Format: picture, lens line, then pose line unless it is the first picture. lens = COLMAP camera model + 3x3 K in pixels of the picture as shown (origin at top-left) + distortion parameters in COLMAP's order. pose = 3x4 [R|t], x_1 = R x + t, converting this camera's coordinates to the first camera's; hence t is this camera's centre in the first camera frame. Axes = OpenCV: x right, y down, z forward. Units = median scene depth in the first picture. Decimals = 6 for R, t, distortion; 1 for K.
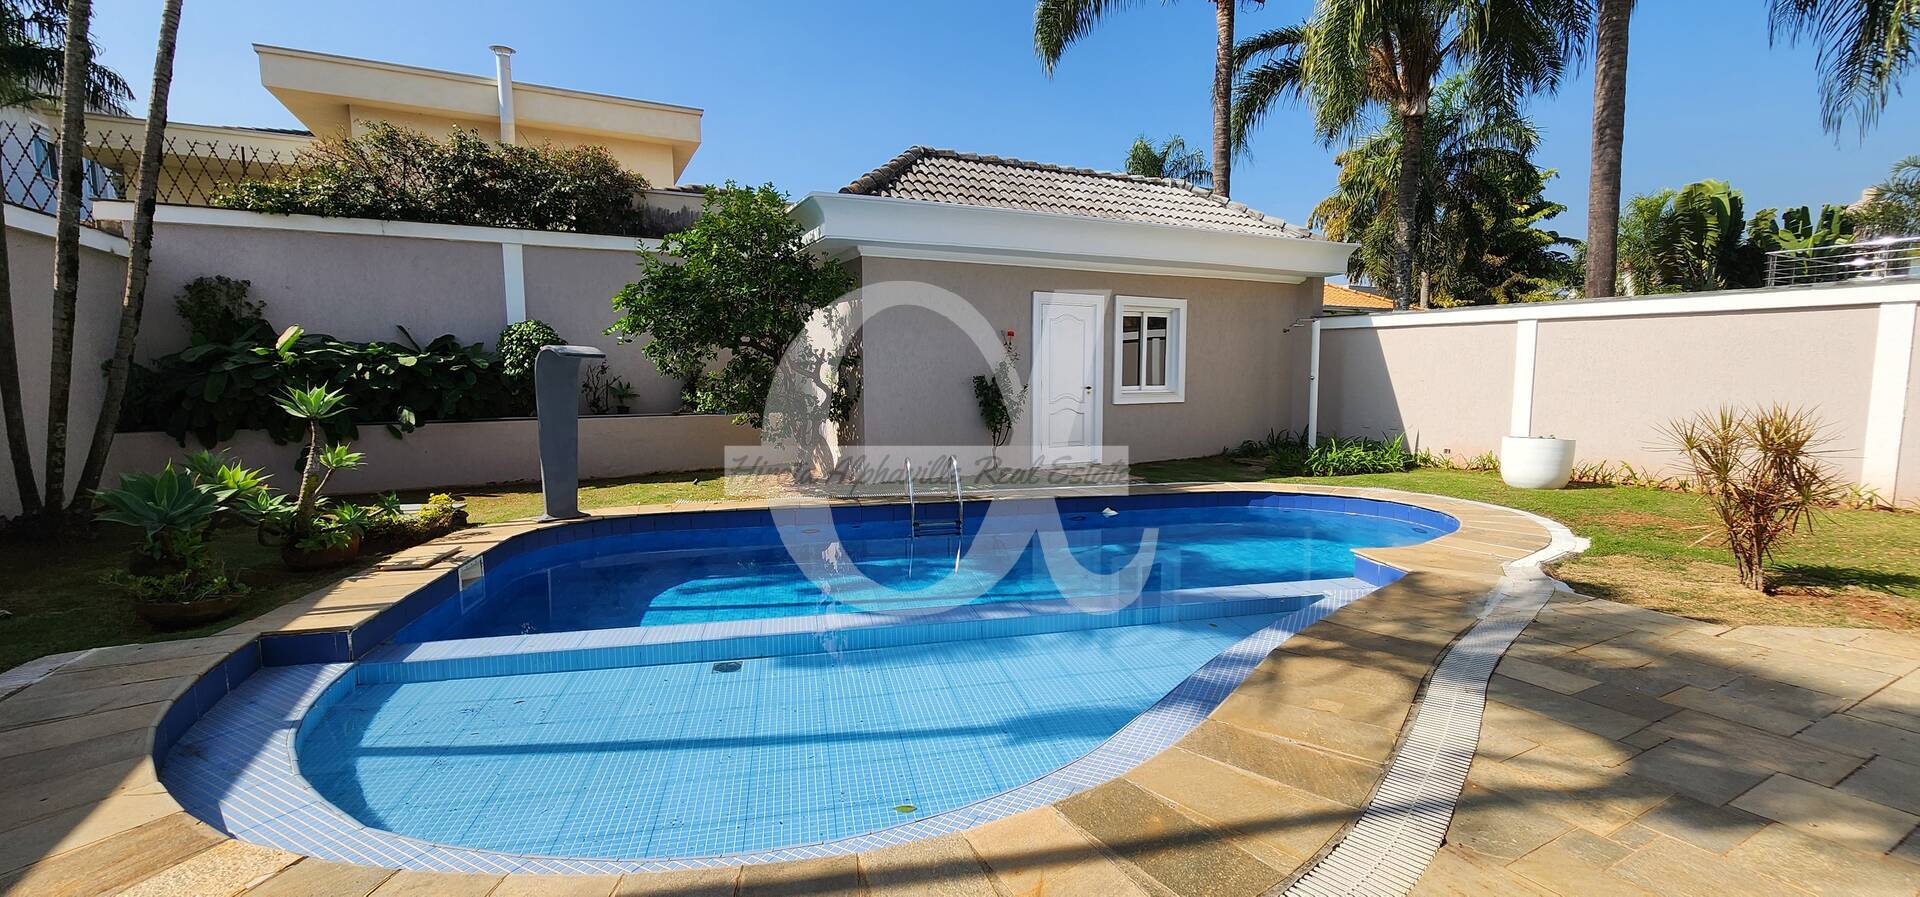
lens RADIAL K [[794.2, 0, 960.0], [0, 794.2, 448.5], [0, 0, 1]] dist [-0.000115, -0.000141]
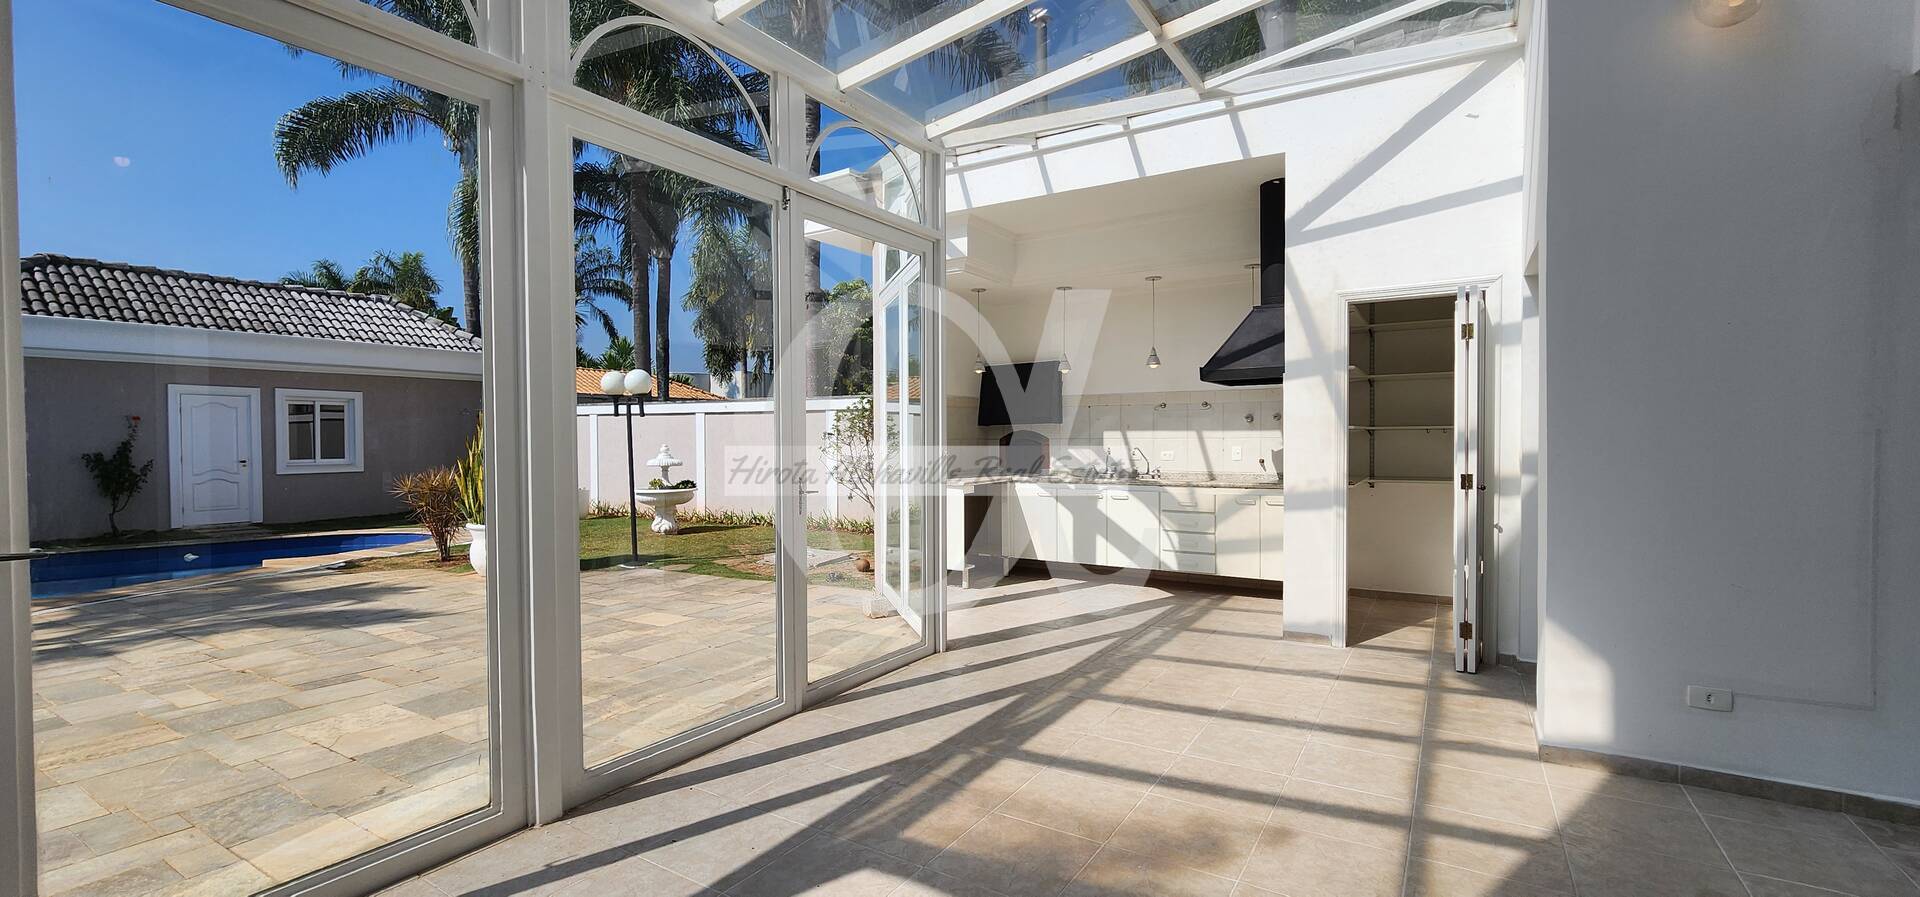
lens RADIAL K [[794.2, 0, 960.0], [0, 794.2, 448.5], [0, 0, 1]] dist [-0.000115, -0.000141]
pose [[0.854079, 0.001345, 0.520142, 0.445372], [0.041007, 0.996710, -0.069911, 0.033909], [-0.518525, 0.081039, 0.851214, -0.598200]]
